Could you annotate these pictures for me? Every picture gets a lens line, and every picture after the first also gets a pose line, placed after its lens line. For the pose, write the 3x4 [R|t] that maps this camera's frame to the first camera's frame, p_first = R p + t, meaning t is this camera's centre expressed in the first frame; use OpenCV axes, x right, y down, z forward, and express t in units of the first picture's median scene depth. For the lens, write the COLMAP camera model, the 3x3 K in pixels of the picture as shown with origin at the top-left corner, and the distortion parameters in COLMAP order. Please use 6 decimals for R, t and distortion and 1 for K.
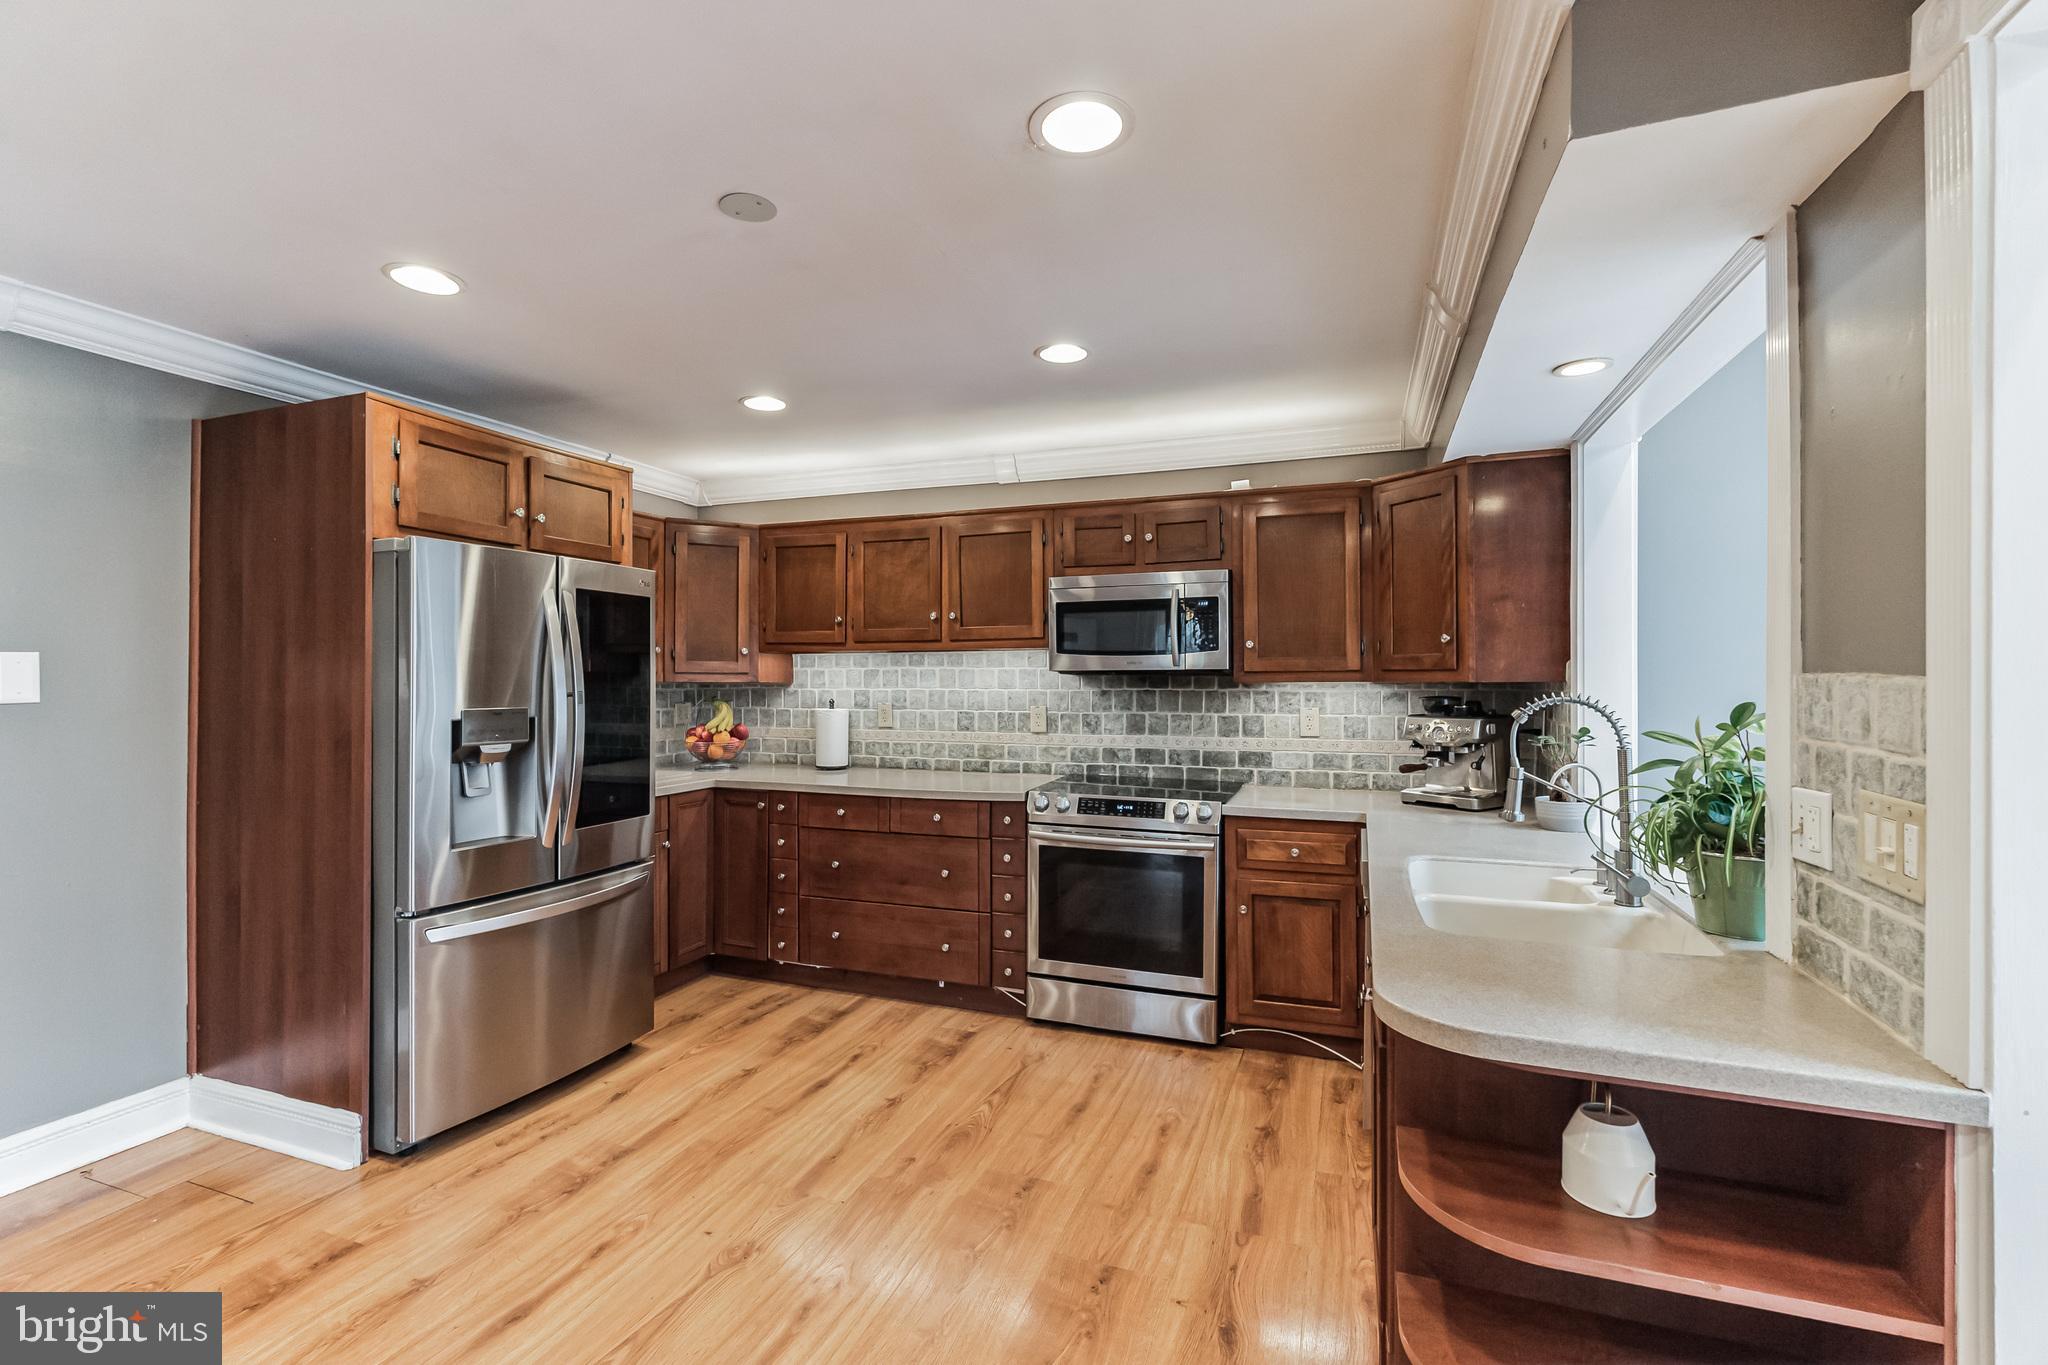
lens RADIAL K [[909.6, 0, 1022.7], [0, 909.6, 679.7], [0, 0, 1]] dist [-0.005420, 0.000107]
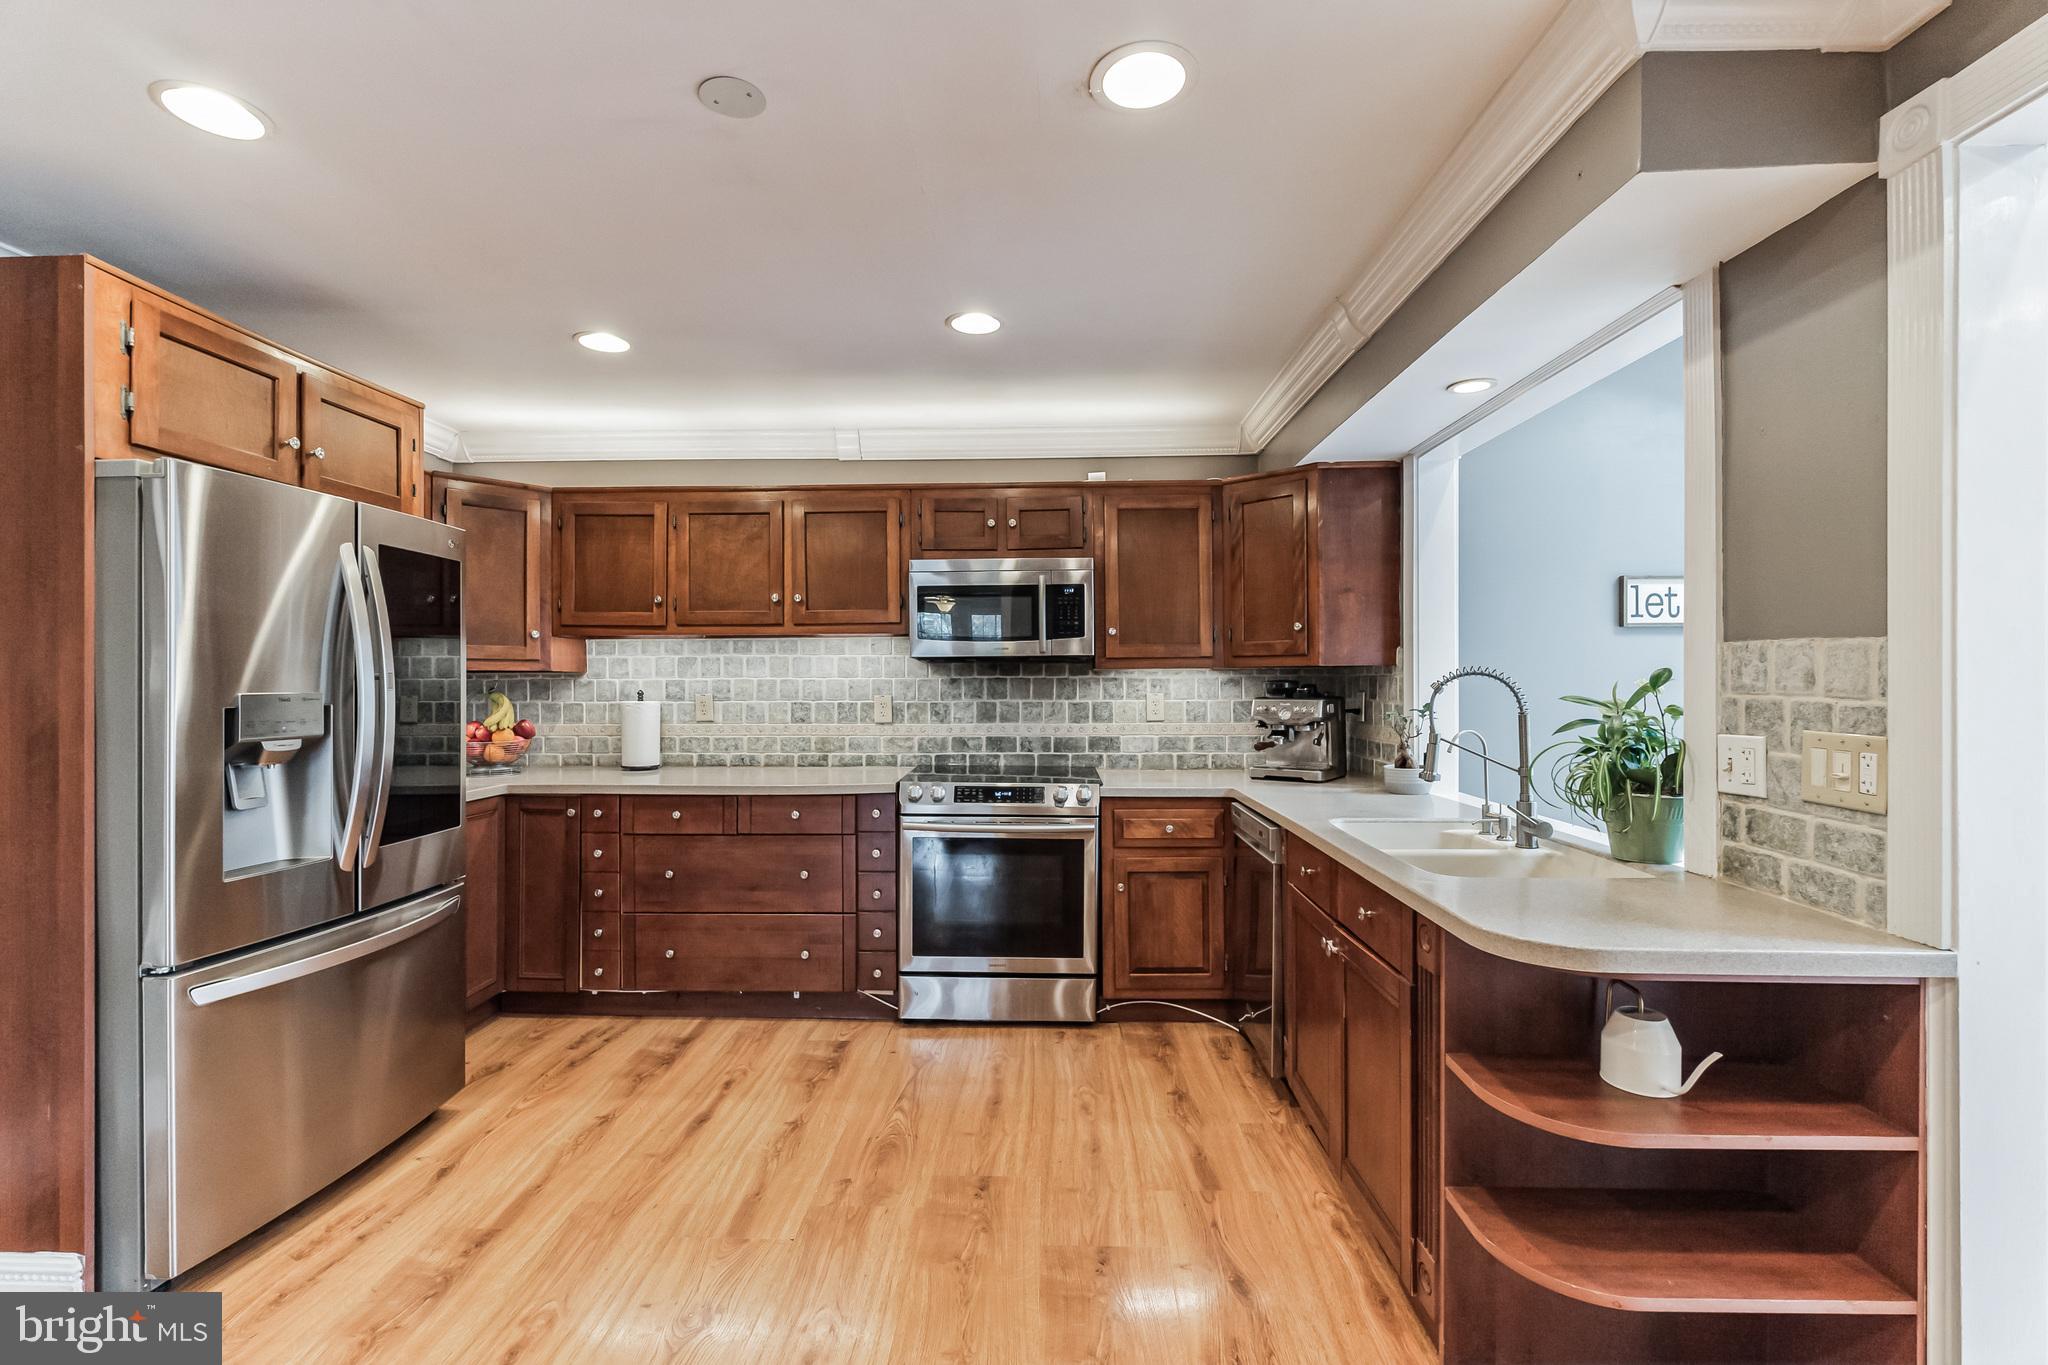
lens RADIAL K [[909.6, 0, 1018.8], [0, 909.6, 686.4], [0, 0, 1]] dist [-0.005420, 0.000107]
pose [[0.946730, -0.004051, 0.322004, -0.218286], [0.002712, 0.999986, 0.004605, 0.021858], [-0.322018, -0.003486, 0.946727, 0.067499]]
